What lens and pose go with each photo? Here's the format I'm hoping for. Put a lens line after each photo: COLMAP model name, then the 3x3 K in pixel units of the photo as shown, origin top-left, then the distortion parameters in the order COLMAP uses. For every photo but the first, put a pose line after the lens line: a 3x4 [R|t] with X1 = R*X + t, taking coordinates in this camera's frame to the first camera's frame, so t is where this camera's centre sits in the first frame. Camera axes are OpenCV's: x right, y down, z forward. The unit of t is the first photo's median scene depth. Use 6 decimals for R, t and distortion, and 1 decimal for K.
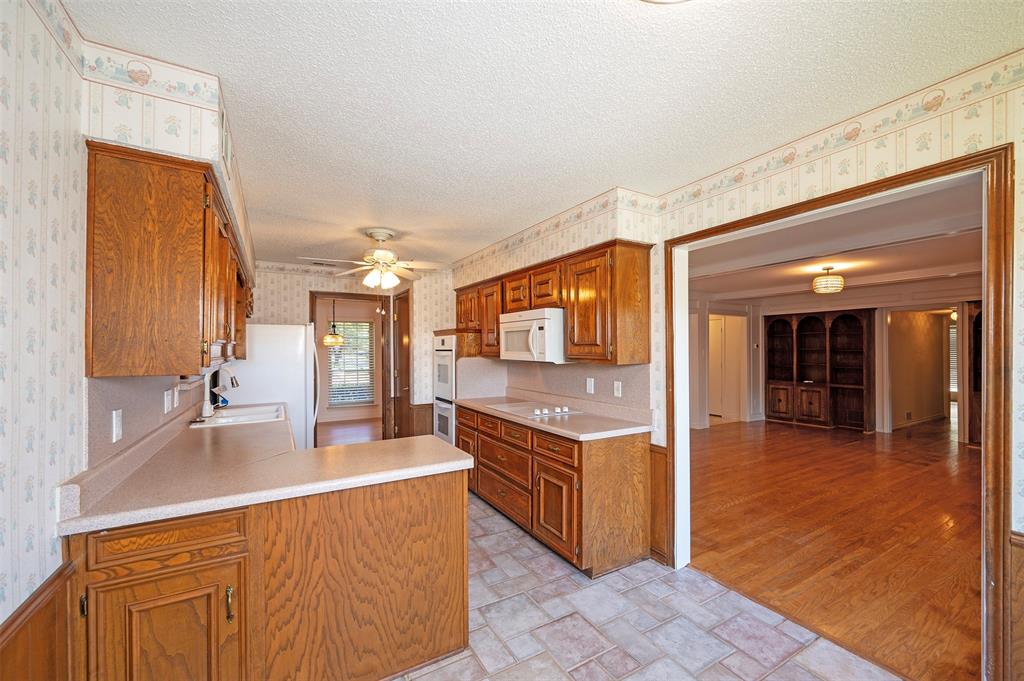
lens RADIAL K [[412.7, 0, 518.3], [0, 412.7, 347.4], [0, 0, 1]] dist [-0.000281, -0.000116]
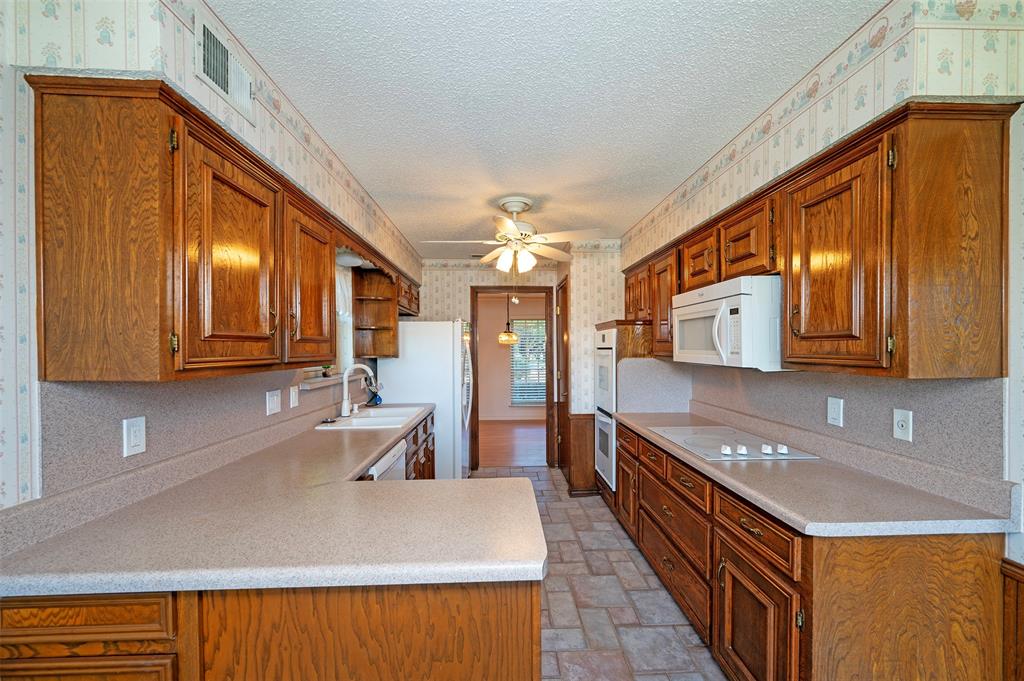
lens RADIAL K [[414.7, 0, 515.6], [0, 414.7, 353.6], [0, 0, 1]] dist [-0.000167, 0.000282]
pose [[0.882721, 0.005498, -0.469866, 0.063480], [0.002900, 0.999849, 0.017147, 0.004217], [0.469889, -0.016498, 0.882571, 0.347948]]
